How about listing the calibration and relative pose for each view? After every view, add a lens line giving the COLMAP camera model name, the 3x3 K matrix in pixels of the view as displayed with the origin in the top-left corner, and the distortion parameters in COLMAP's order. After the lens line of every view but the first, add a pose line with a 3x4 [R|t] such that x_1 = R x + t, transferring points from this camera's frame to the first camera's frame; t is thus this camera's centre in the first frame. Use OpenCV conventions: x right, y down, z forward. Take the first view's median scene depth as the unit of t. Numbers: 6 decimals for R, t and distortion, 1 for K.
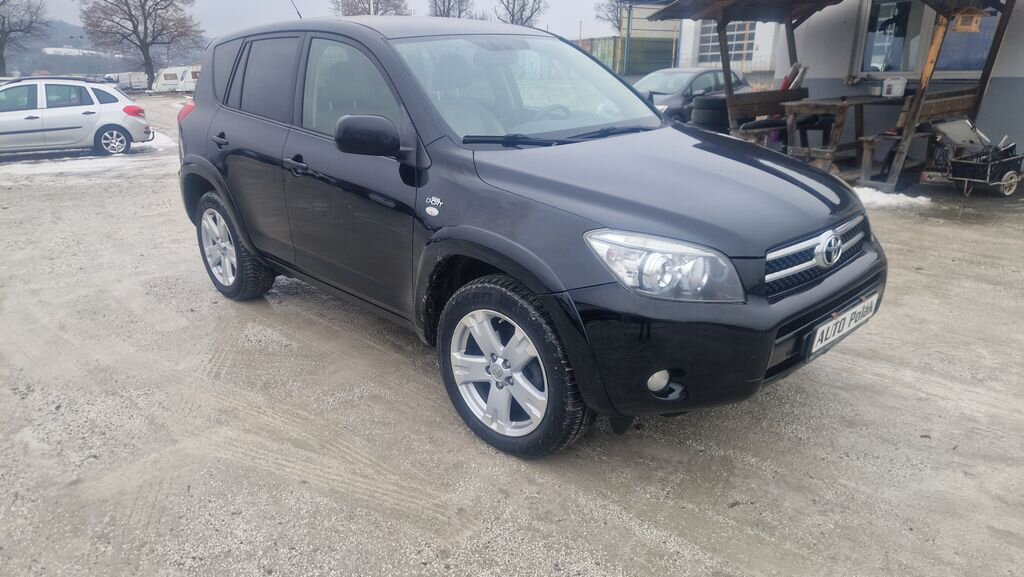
lens RADIAL K [[728.9, 0, 512.0], [0, 728.9, 288.5], [0, 0, 1]] dist [0.026202, -0.002870]
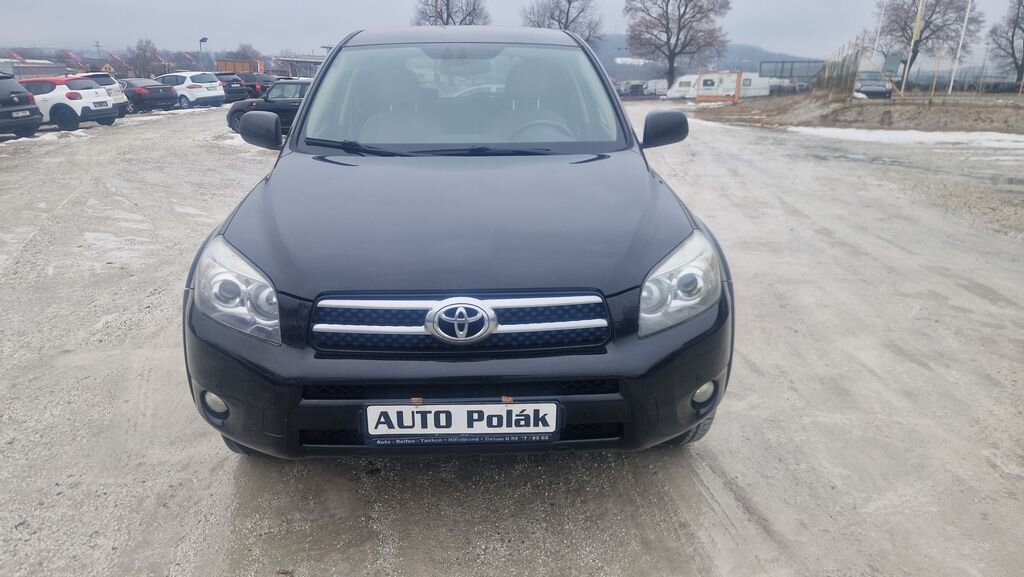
lens RADIAL K [[728.9, 0, 512.0], [0, 728.9, 288.5], [0, 0, 1]] dist [0.026202, -0.002870]
pose [[0.740054, 0.208120, -0.639536, 0.093342], [-0.215454, 0.974165, 0.067698, -0.014565], [0.637103, 0.087690, 0.765774, 0.044184]]
